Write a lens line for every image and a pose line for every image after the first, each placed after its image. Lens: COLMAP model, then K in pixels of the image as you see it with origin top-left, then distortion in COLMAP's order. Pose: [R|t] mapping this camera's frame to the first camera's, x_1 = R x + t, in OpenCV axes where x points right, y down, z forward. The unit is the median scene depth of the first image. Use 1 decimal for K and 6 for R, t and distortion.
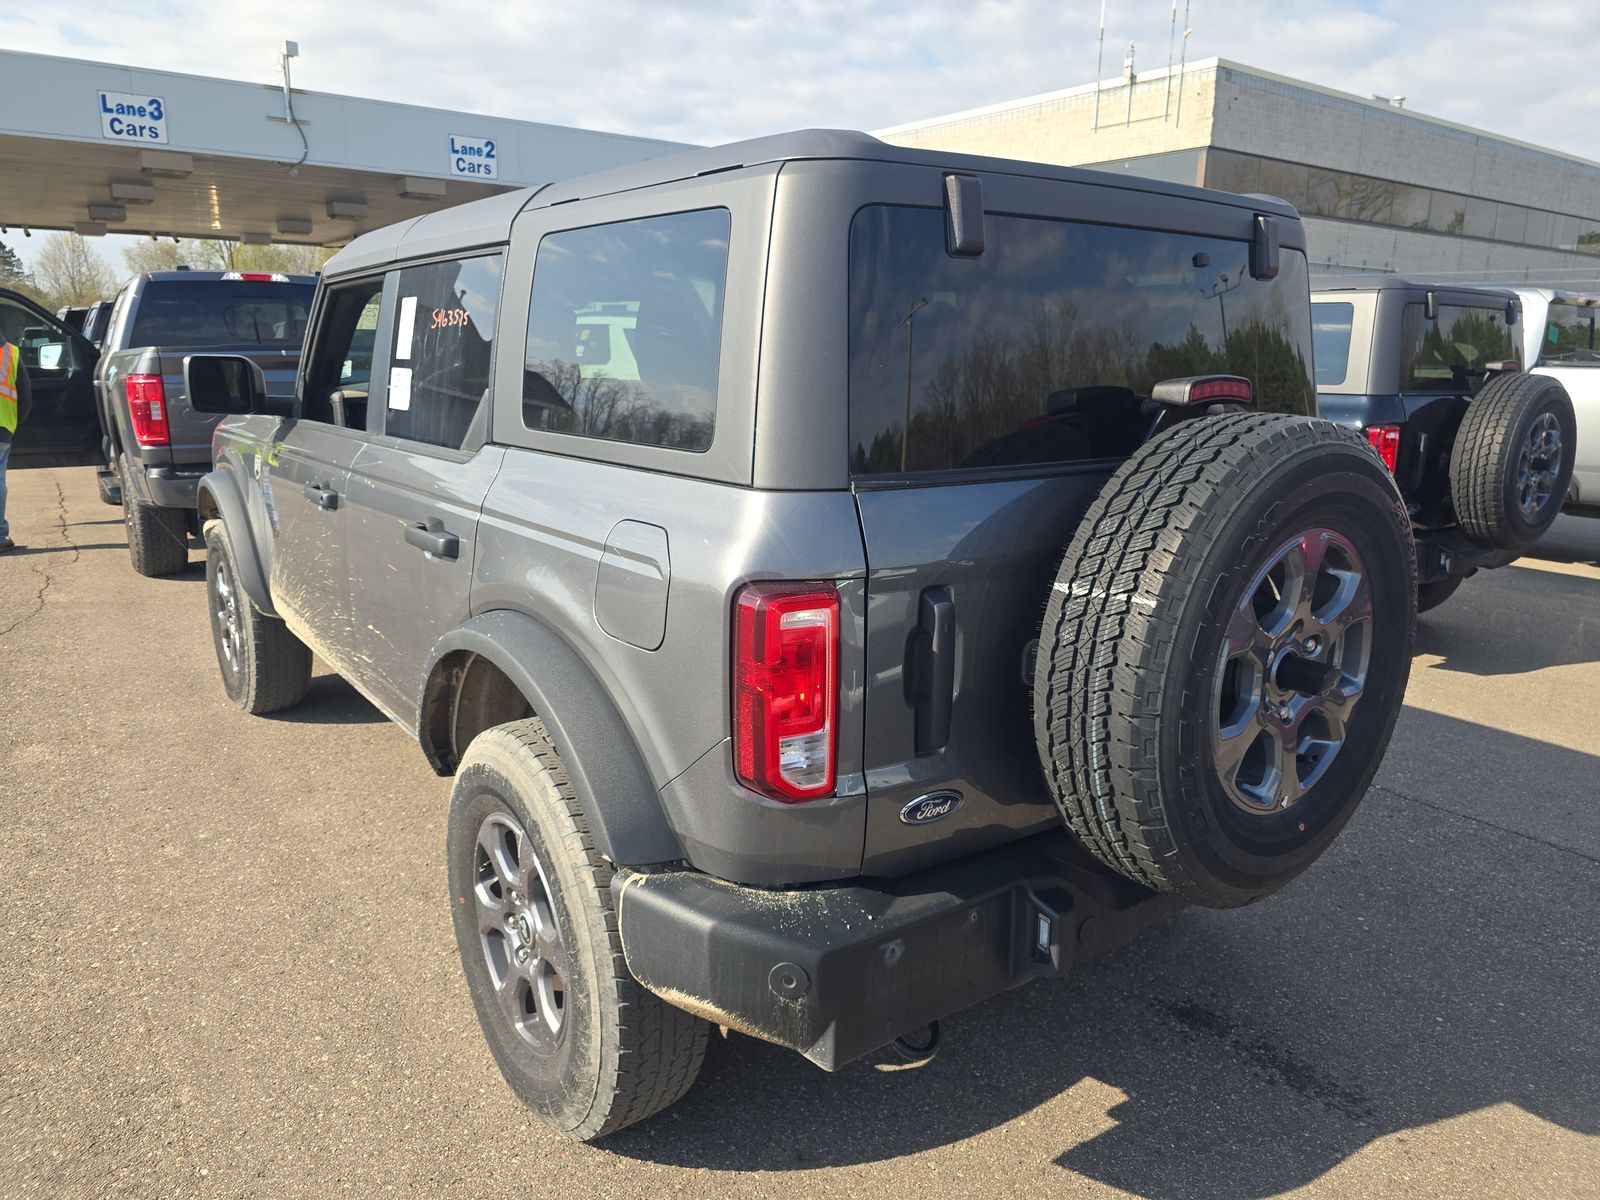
lens RADIAL K [[1108.5, 0, 800.0], [0, 1108.5, 600.0], [0, 0, 1]] dist [0.049214, -0.044796]
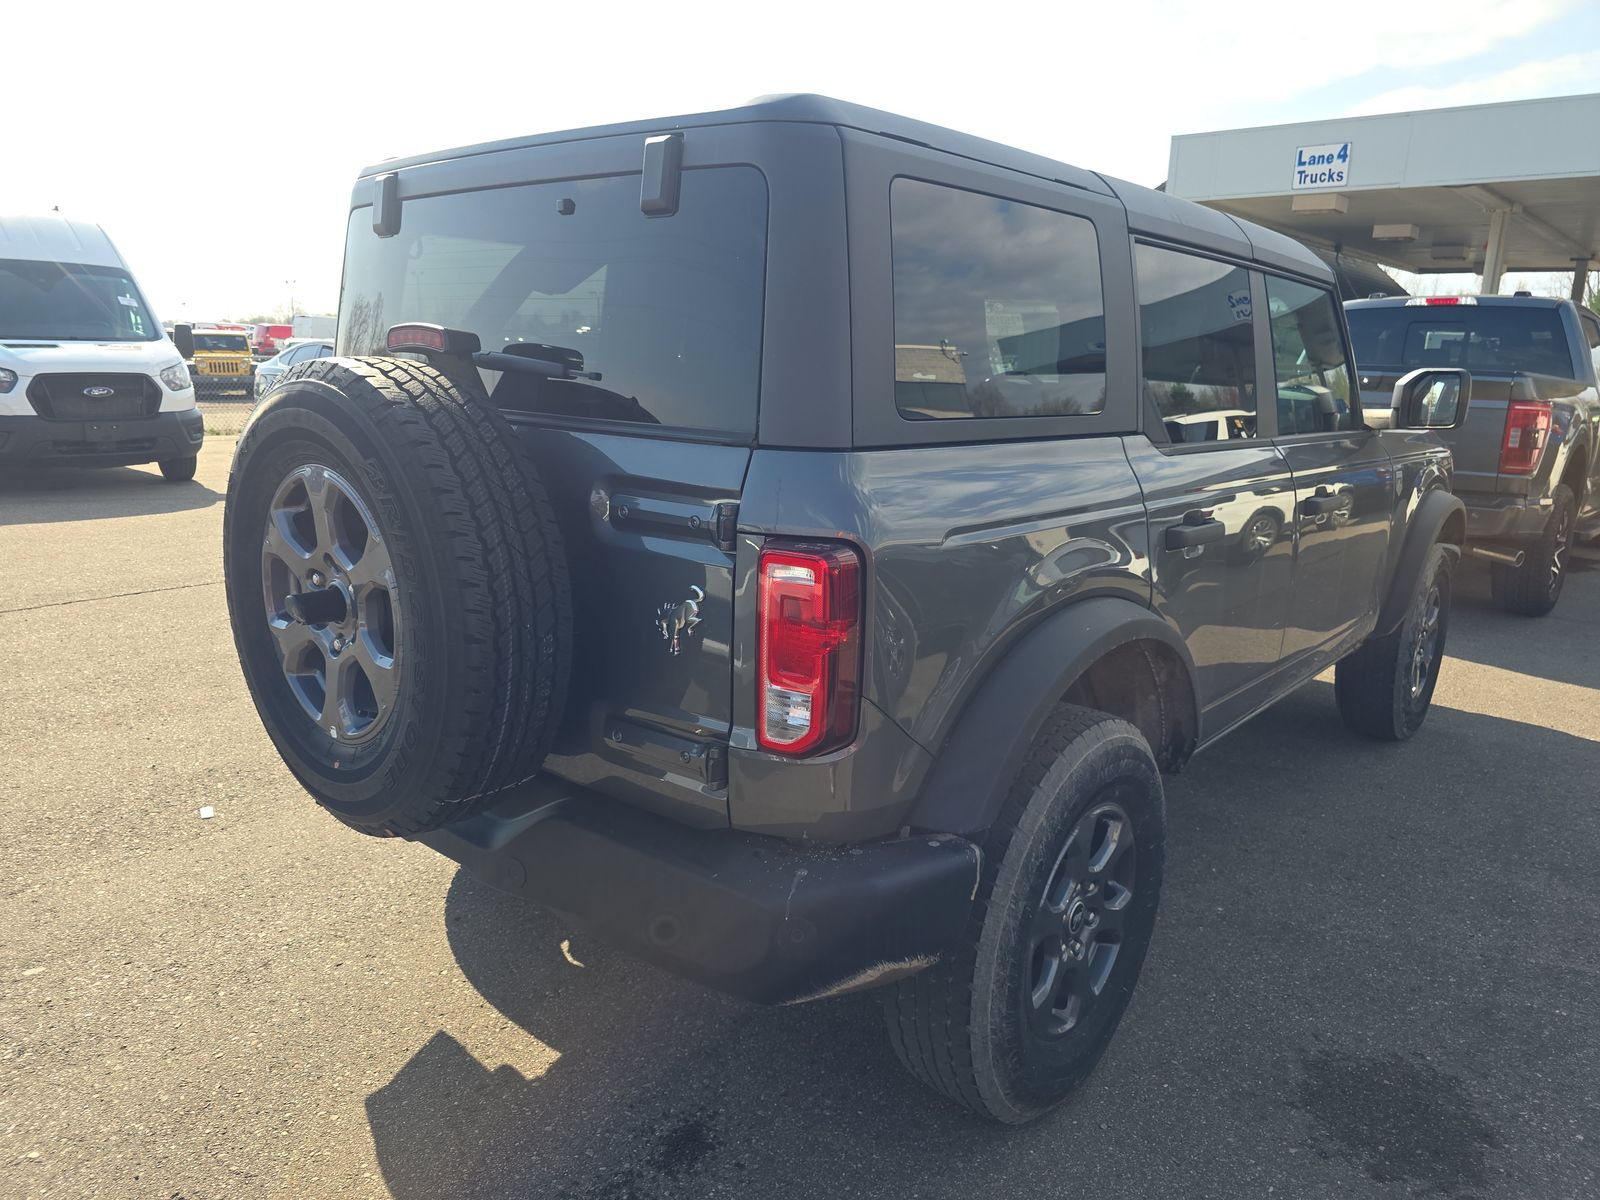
lens RADIAL K [[1108.5, 0, 800.0], [0, 1108.5, 600.0], [0, 0, 1]] dist [0.049214, -0.044796]
pose [[0.181449, 0.196221, -0.963625, 0.343338], [-0.224244, 0.962331, 0.153733, -0.053706], [0.957492, 0.188193, 0.218615, 0.256149]]
